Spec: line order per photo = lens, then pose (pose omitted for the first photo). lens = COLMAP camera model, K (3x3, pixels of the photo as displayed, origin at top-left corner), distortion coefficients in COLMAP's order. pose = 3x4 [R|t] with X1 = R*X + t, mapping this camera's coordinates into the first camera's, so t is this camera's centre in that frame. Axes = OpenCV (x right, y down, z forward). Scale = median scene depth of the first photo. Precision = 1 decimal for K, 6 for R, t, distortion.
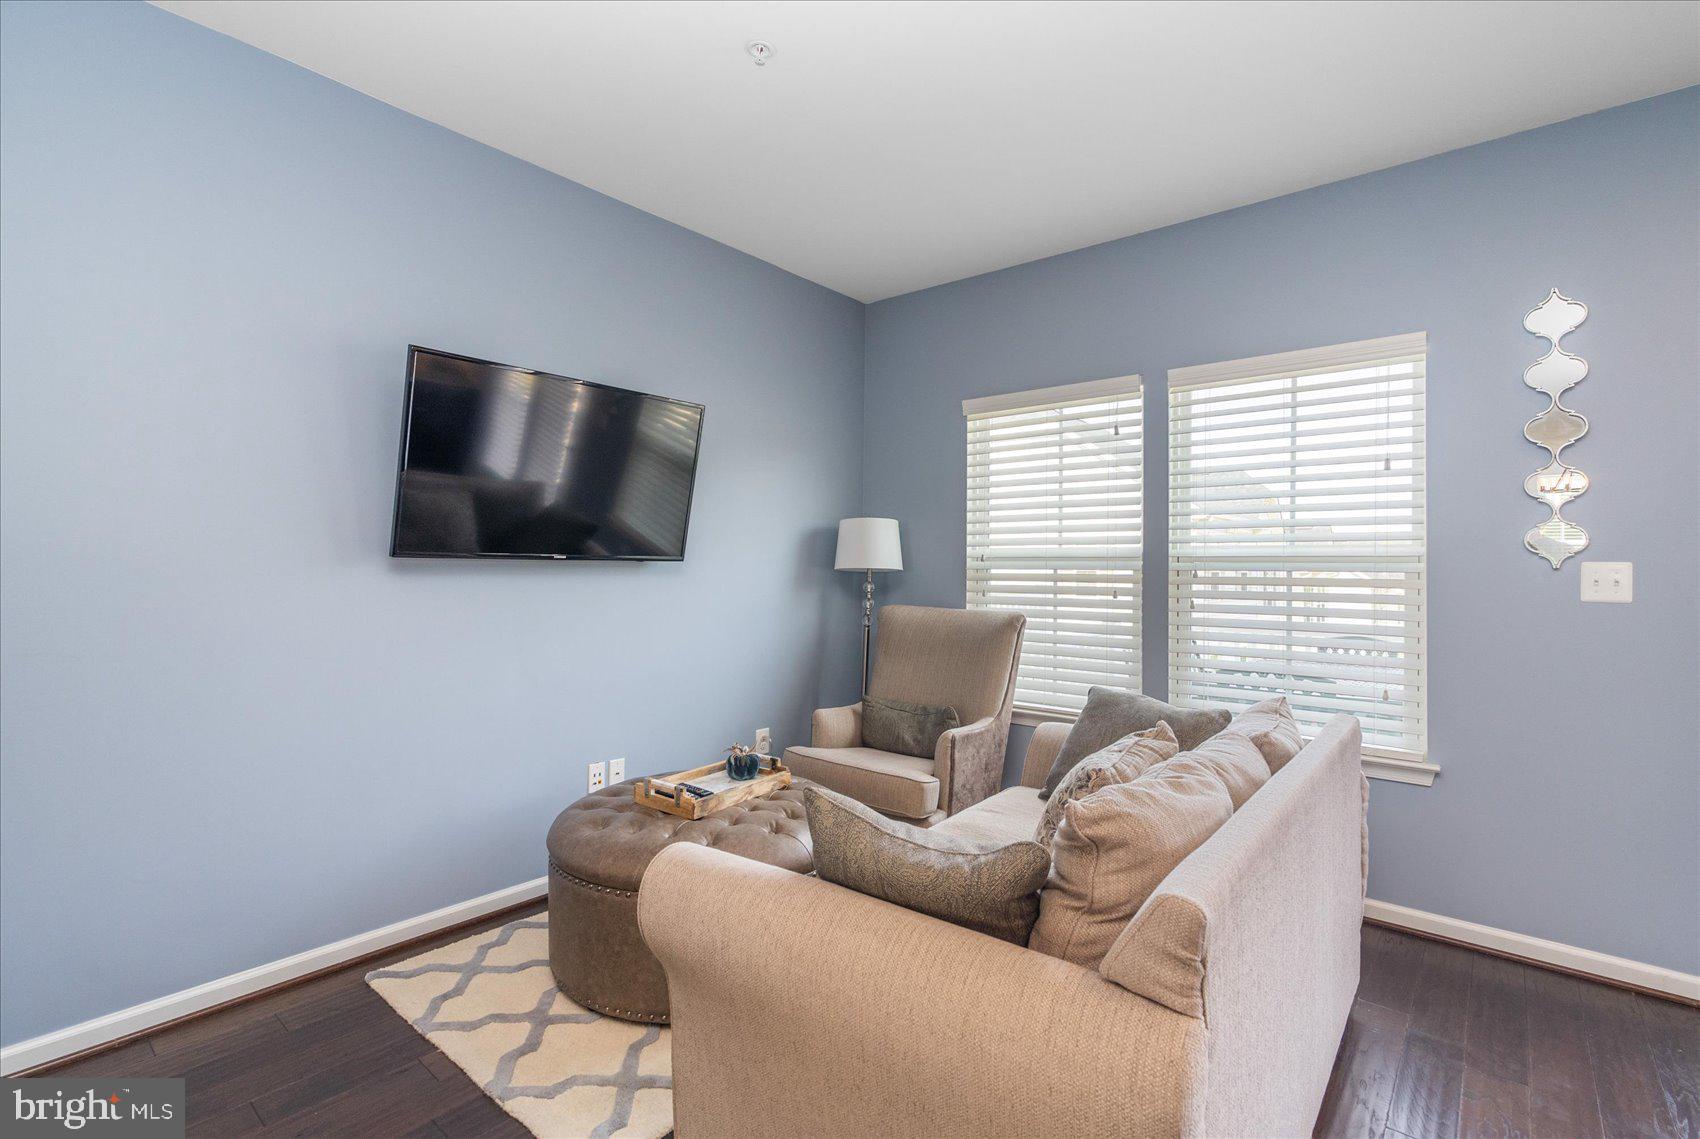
lens RADIAL K [[777.8, 0, 850.0], [0, 777.8, 569.5], [0, 0, 1]] dist [-0.027505, 0.000189]
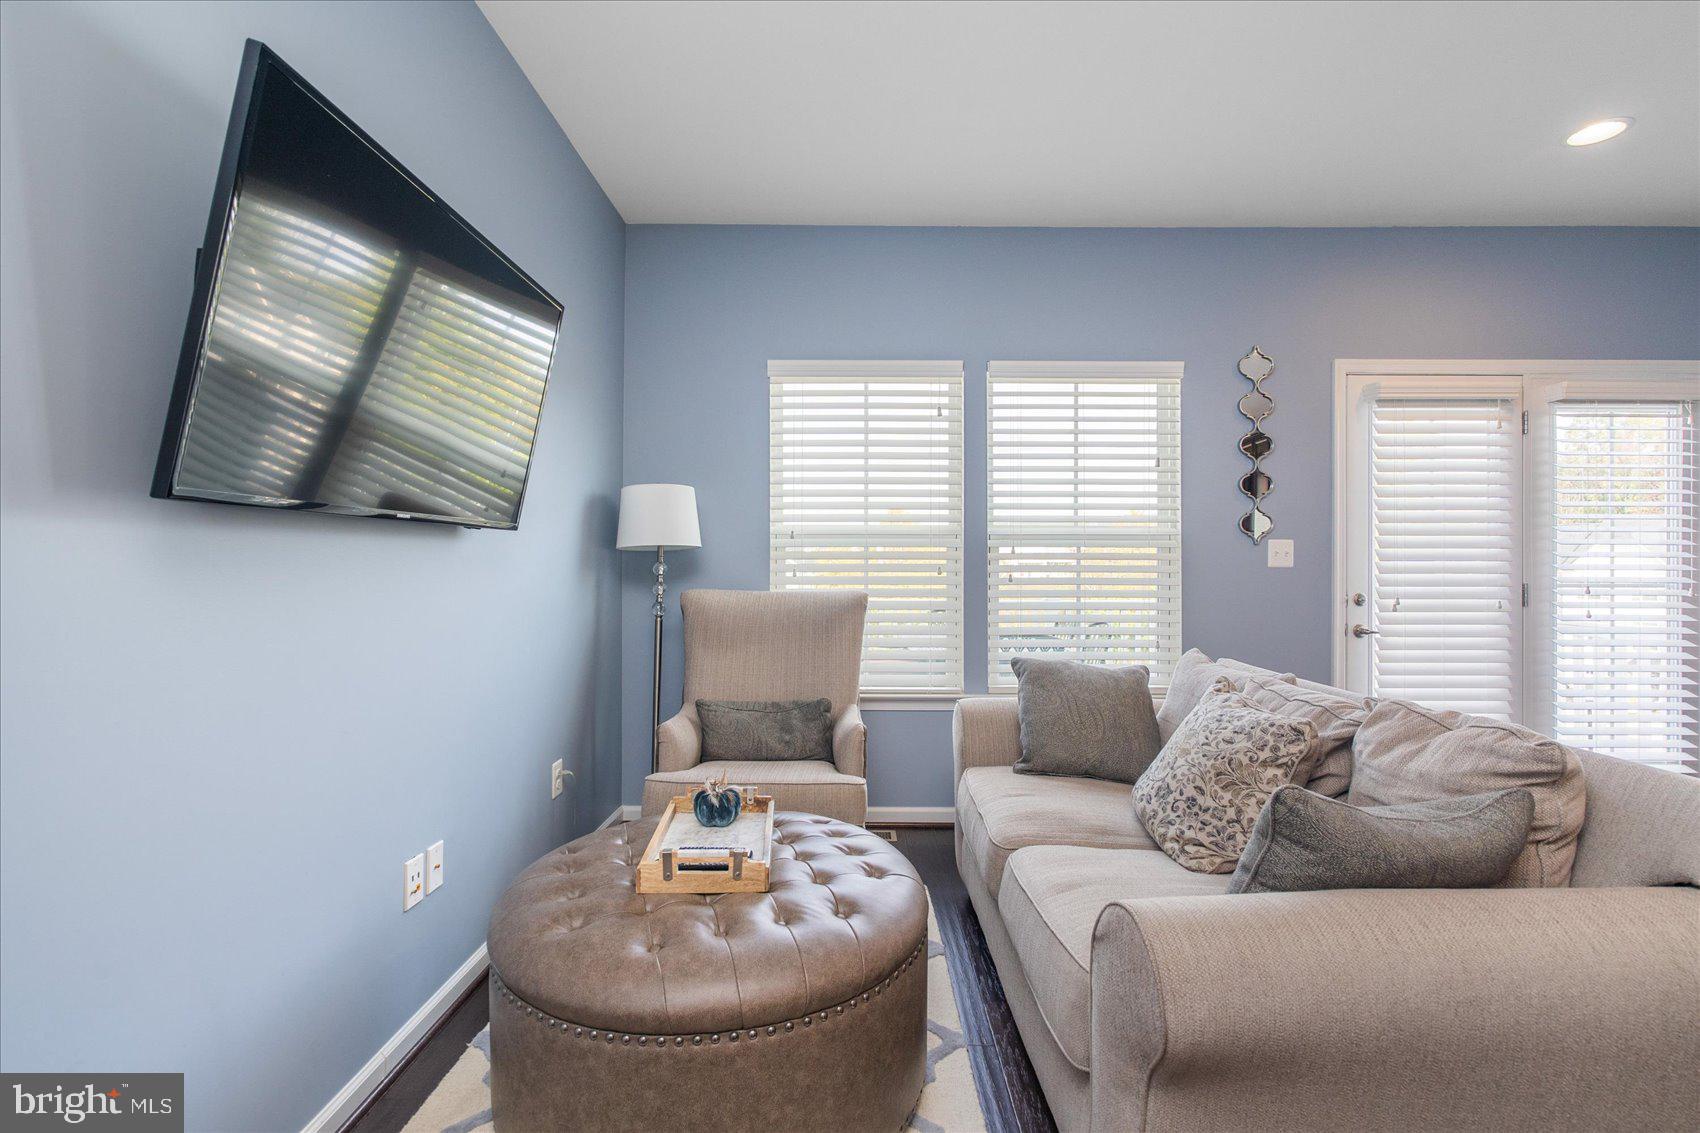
lens RADIAL K [[779.8, 0, 851.1], [0, 779.8, 558.6], [0, 0, 1]] dist [-0.000034, 0.000672]
pose [[0.766062, -0.008197, 0.642714, -0.374674], [0.005247, 0.999965, 0.006499, 0.007781], [-0.642745, -0.001606, 0.766079, 0.250129]]
